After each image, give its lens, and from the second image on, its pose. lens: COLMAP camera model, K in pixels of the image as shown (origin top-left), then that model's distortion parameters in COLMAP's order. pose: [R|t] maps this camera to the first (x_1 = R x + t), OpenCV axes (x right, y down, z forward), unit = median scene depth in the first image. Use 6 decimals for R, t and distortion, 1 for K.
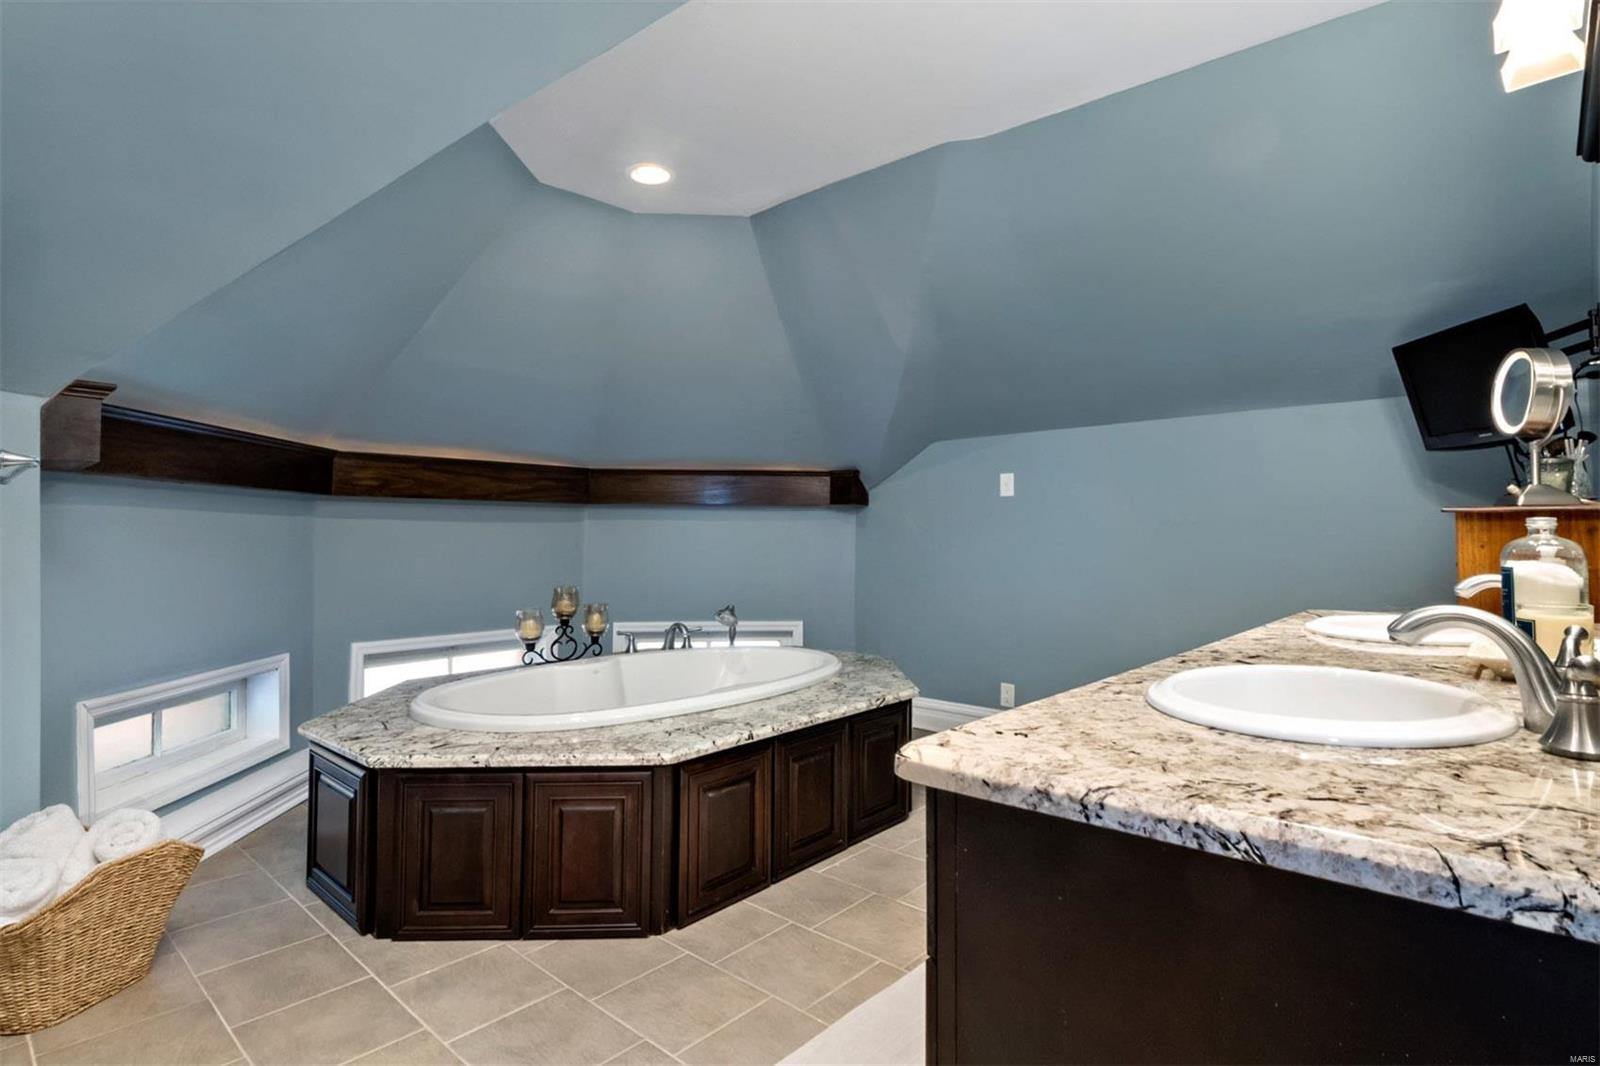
lens RADIAL K [[791.0, 0, 793.8], [0, 791.0, 499.0], [0, 0, 1]] dist [-0.003819, -0.000998]
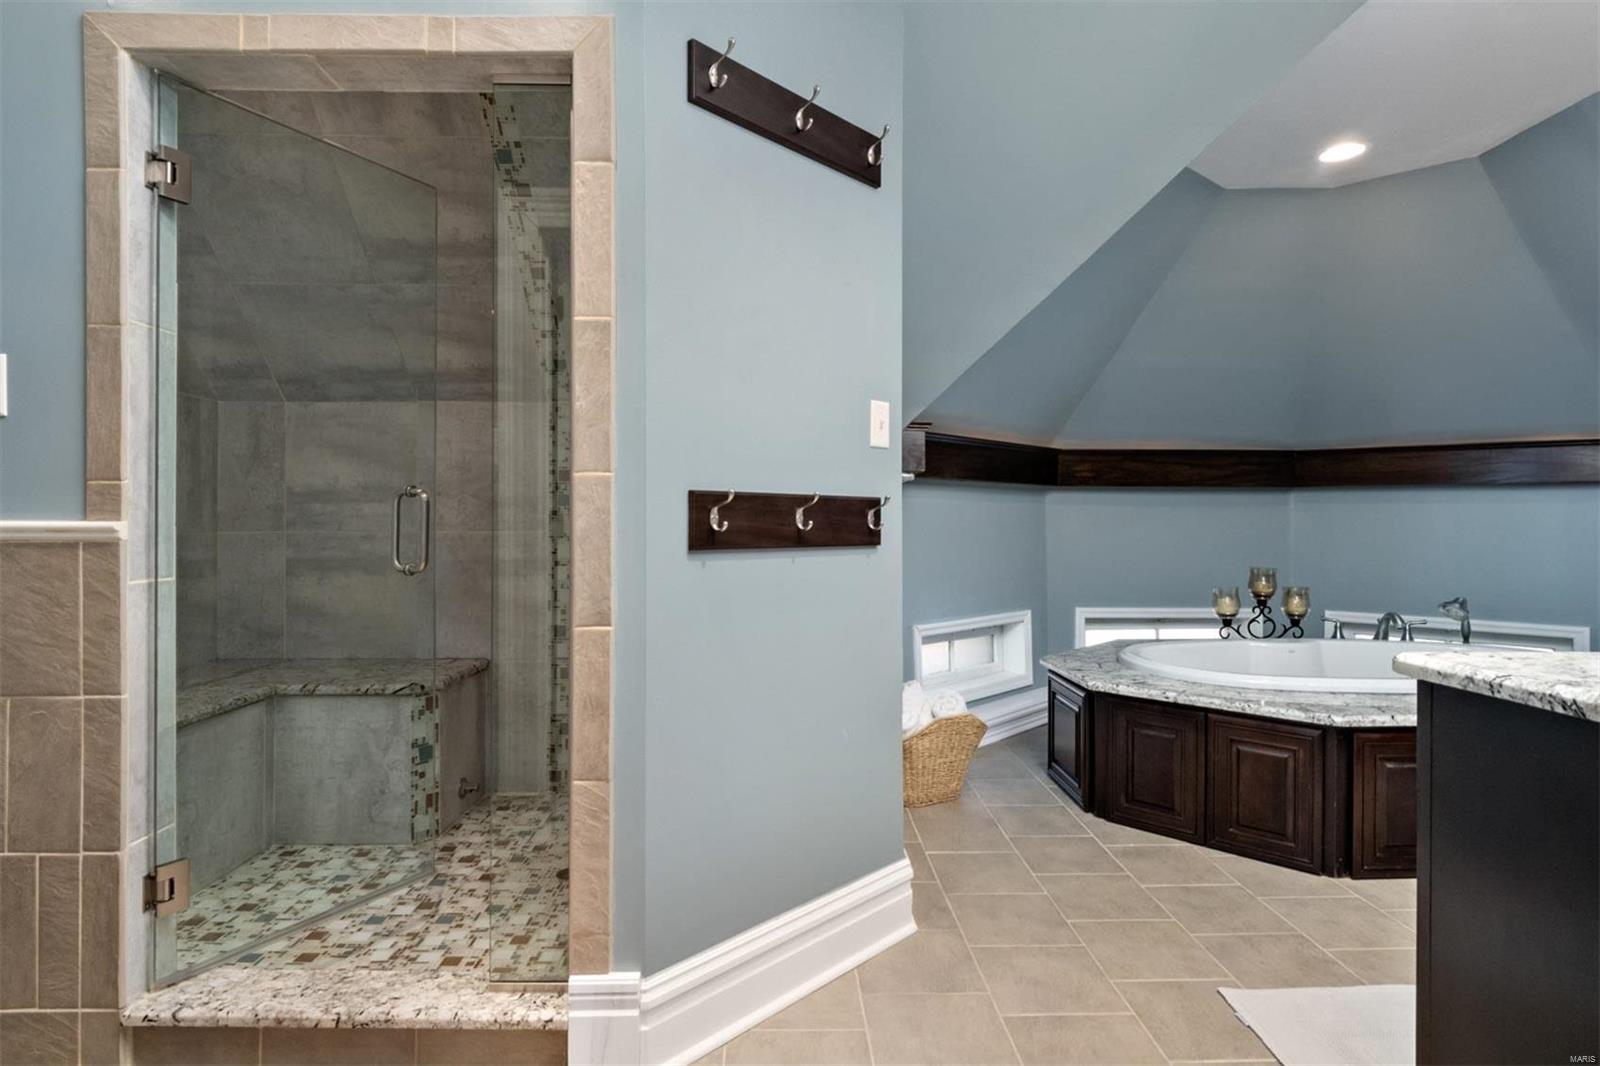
lens RADIAL K [[909.5, 0, 799.5], [0, 909.5, 510.4], [0, 0, 1]] dist [-0.003798, -0.000793]
pose [[0.694043, -0.002897, -0.719927, 0.231815], [0.028140, 0.999337, 0.023107, -0.015455], [0.719383, -0.036296, 0.693665, -0.409289]]
